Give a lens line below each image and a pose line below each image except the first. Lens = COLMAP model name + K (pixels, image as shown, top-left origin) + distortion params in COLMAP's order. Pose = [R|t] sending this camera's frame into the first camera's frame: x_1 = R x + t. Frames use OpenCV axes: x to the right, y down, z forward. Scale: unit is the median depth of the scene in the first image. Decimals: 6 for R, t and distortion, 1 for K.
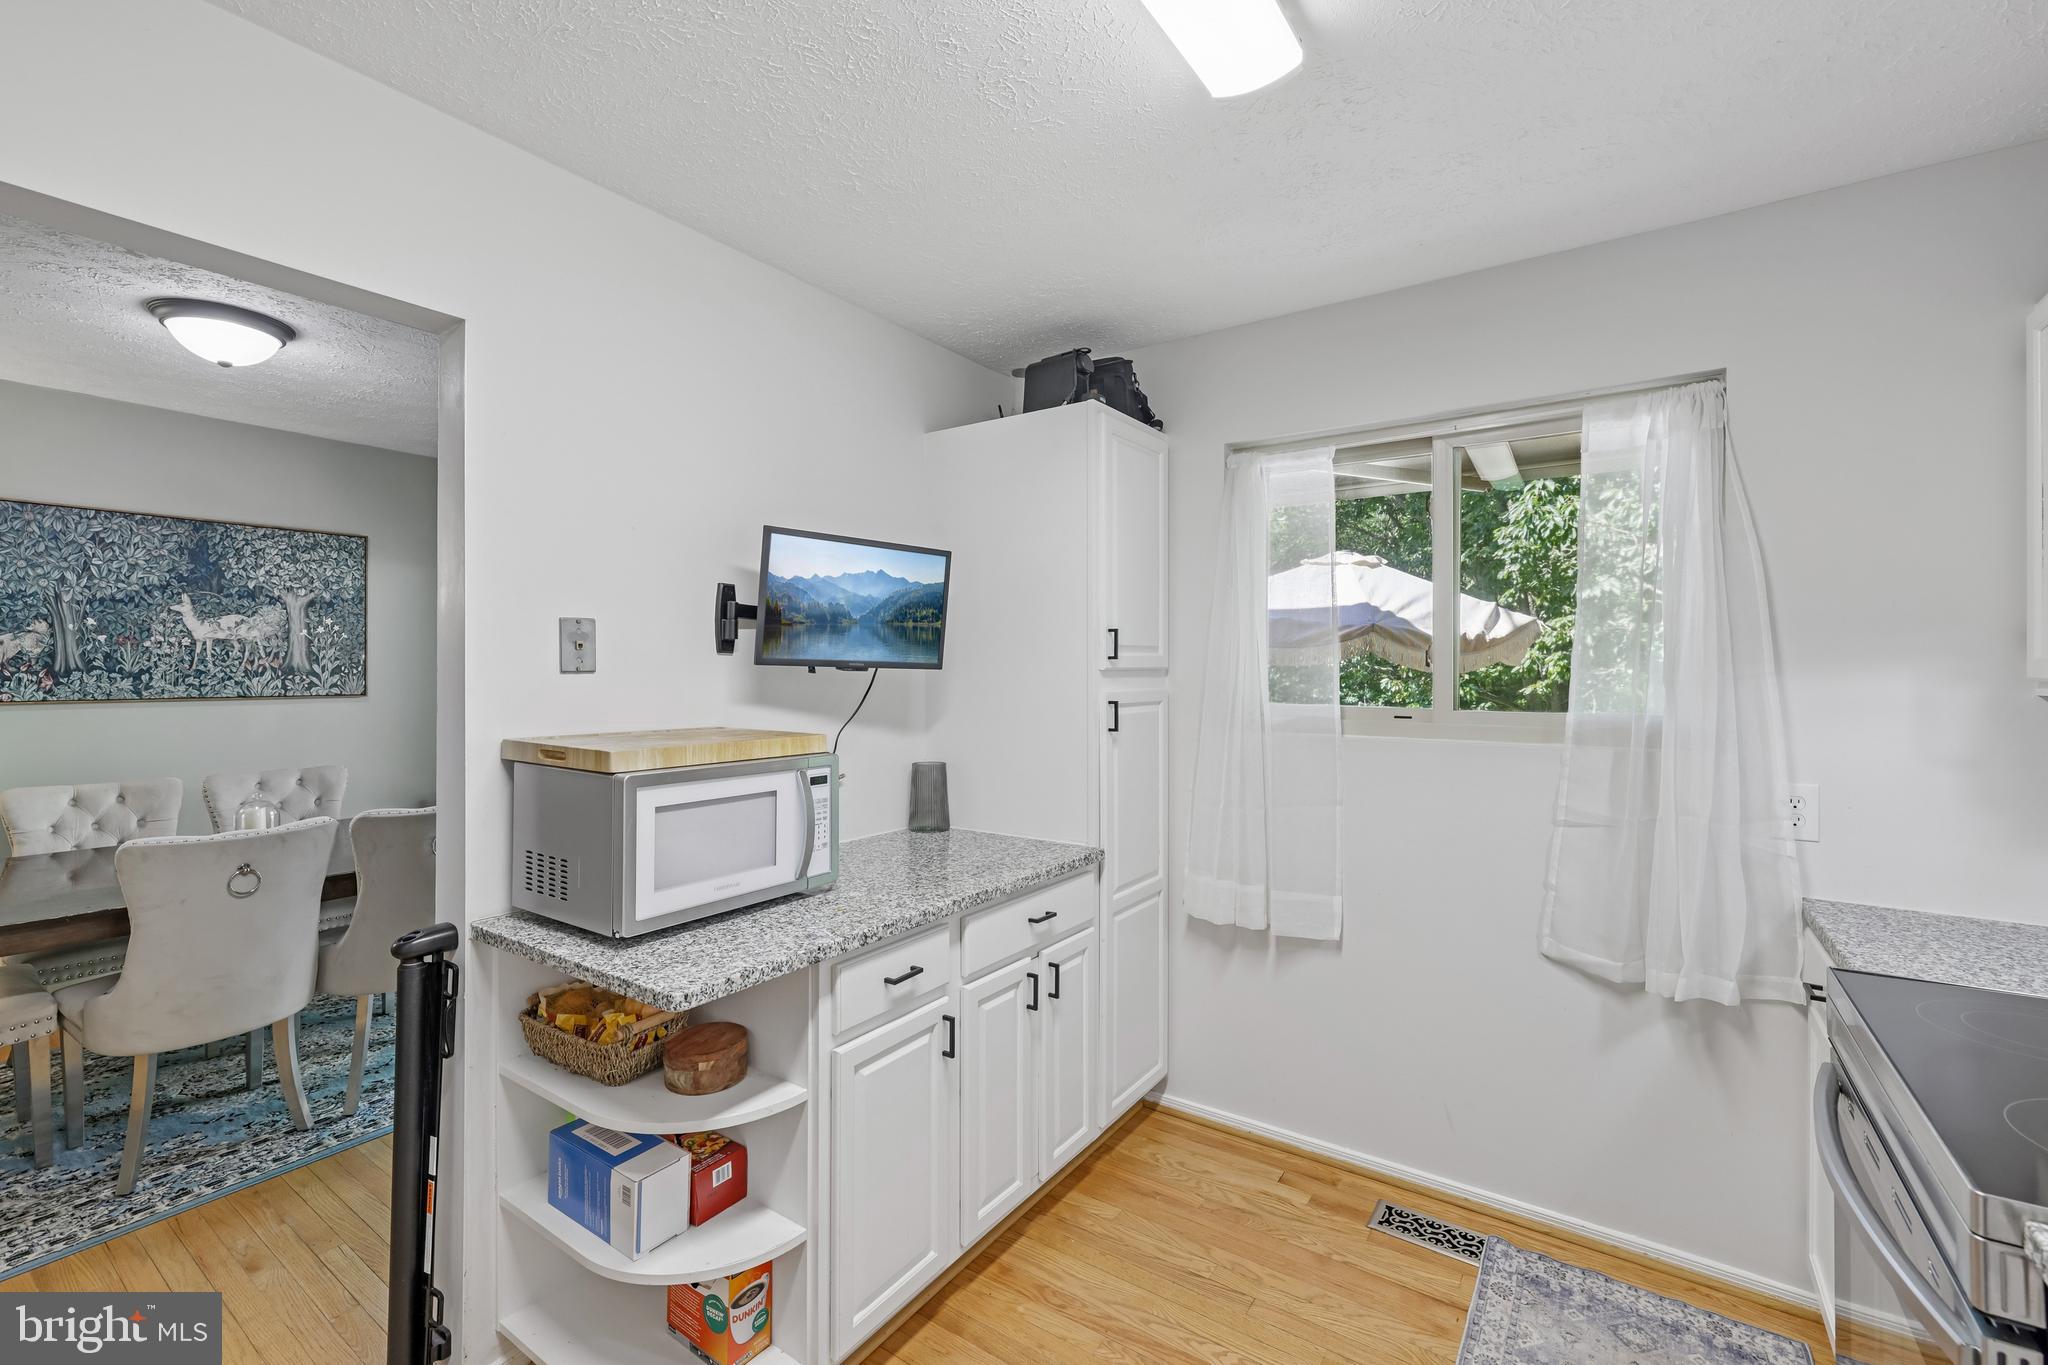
lens RADIAL K [[867.5, 0, 1012.1], [0, 867.5, 672.9], [0, 0, 1]] dist [-0.003275, 0.001317]
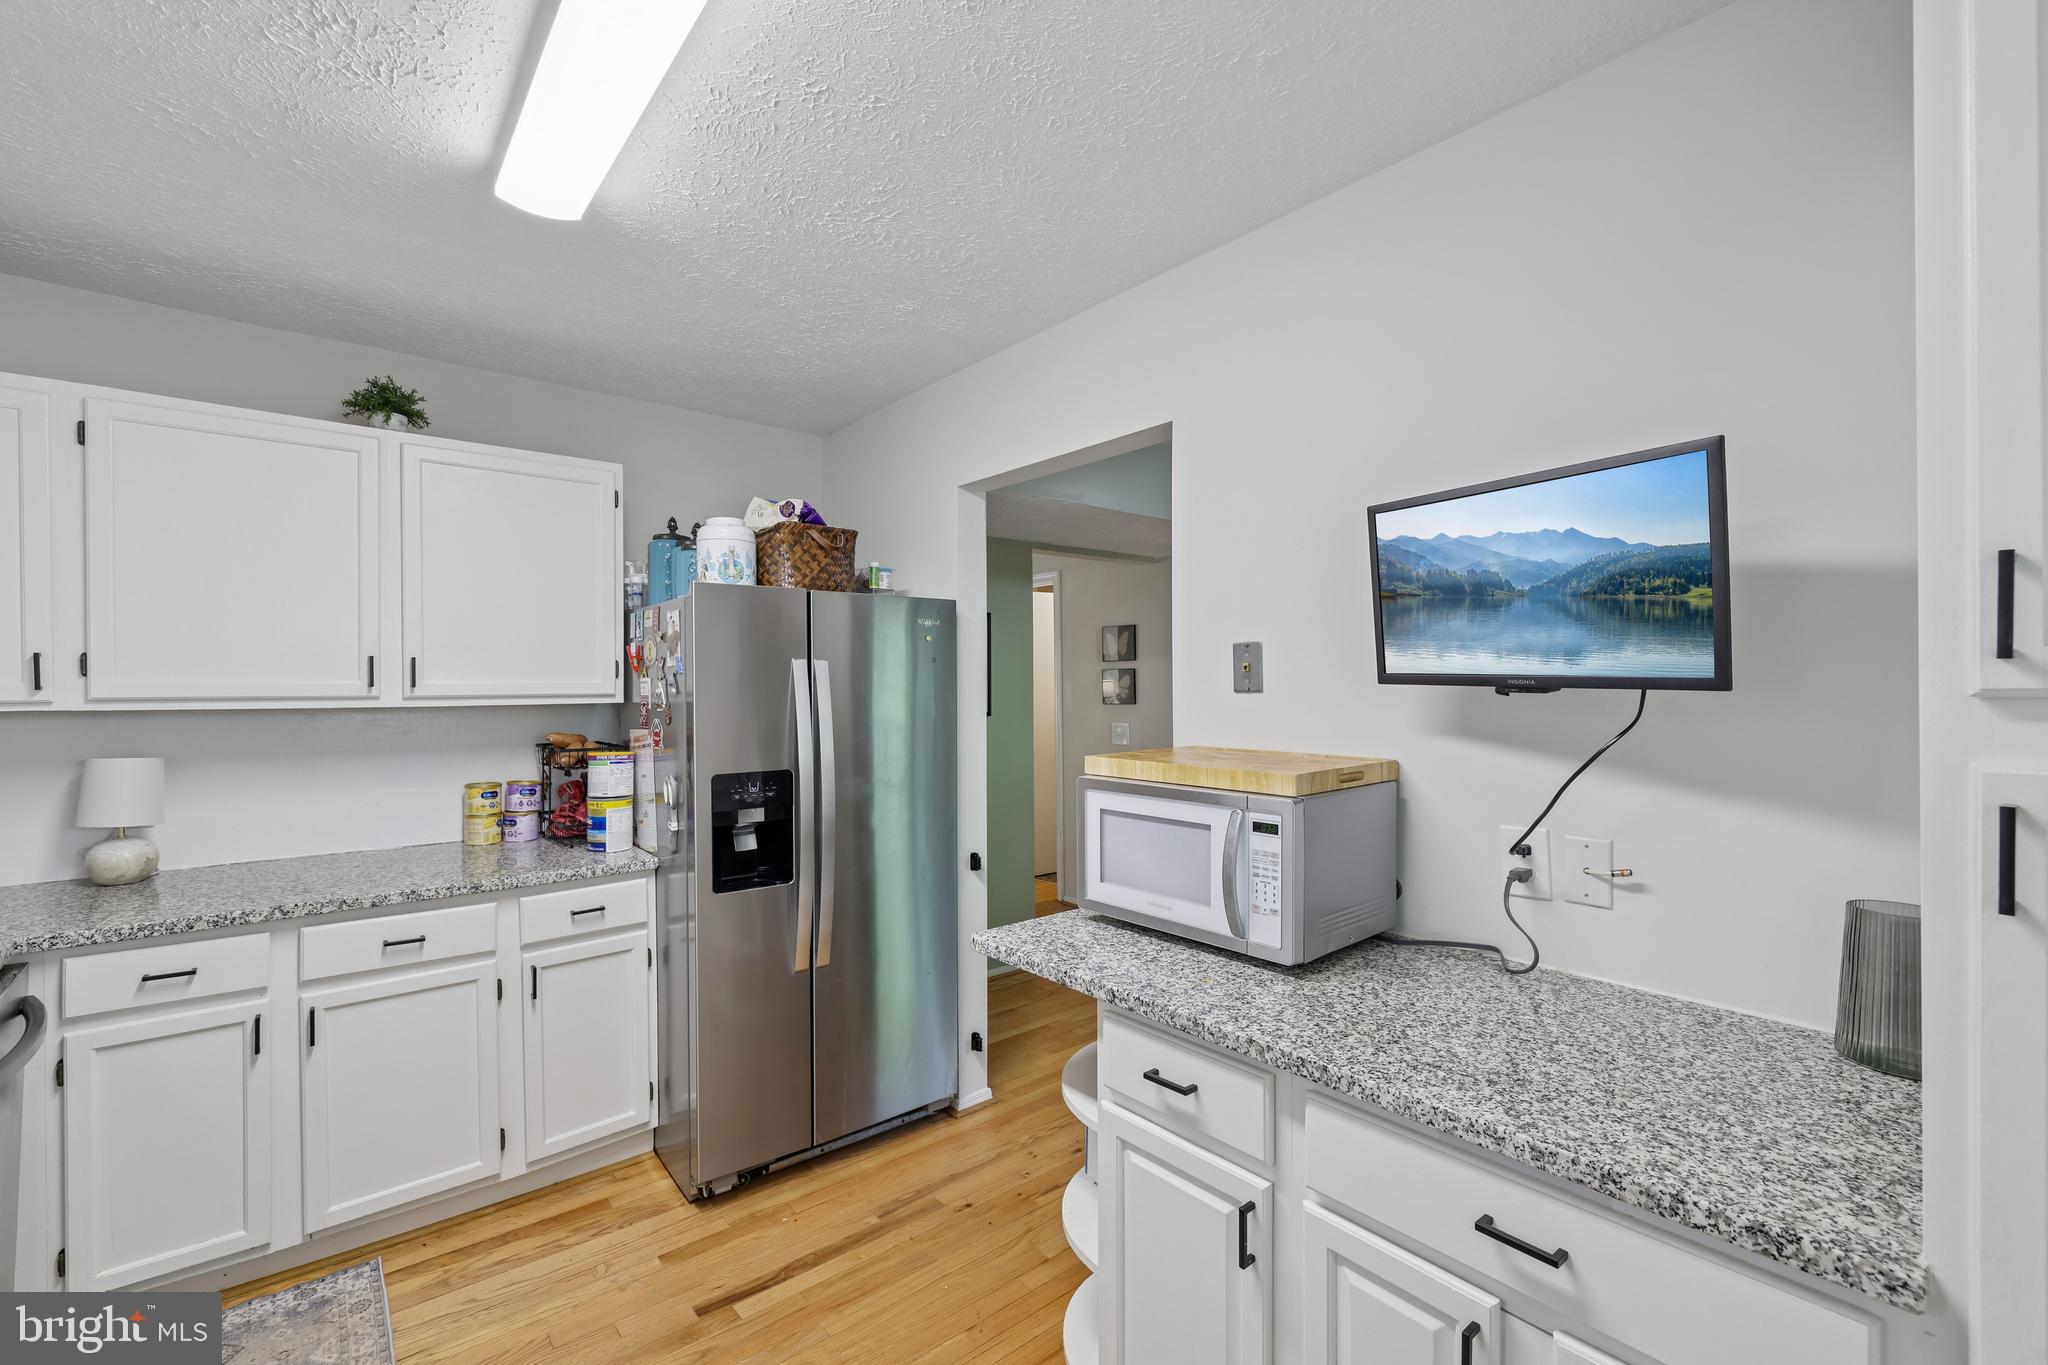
lens RADIAL K [[867.5, 0, 993.8], [0, 867.5, 687.5], [0, 0, 1]] dist [-0.003275, 0.001317]
pose [[-0.274990, 0.001478, -0.961446, 0.851797], [-0.000721, 0.999998, 0.001743, -0.011358], [0.961447, 0.001173, -0.274989, 1.346227]]
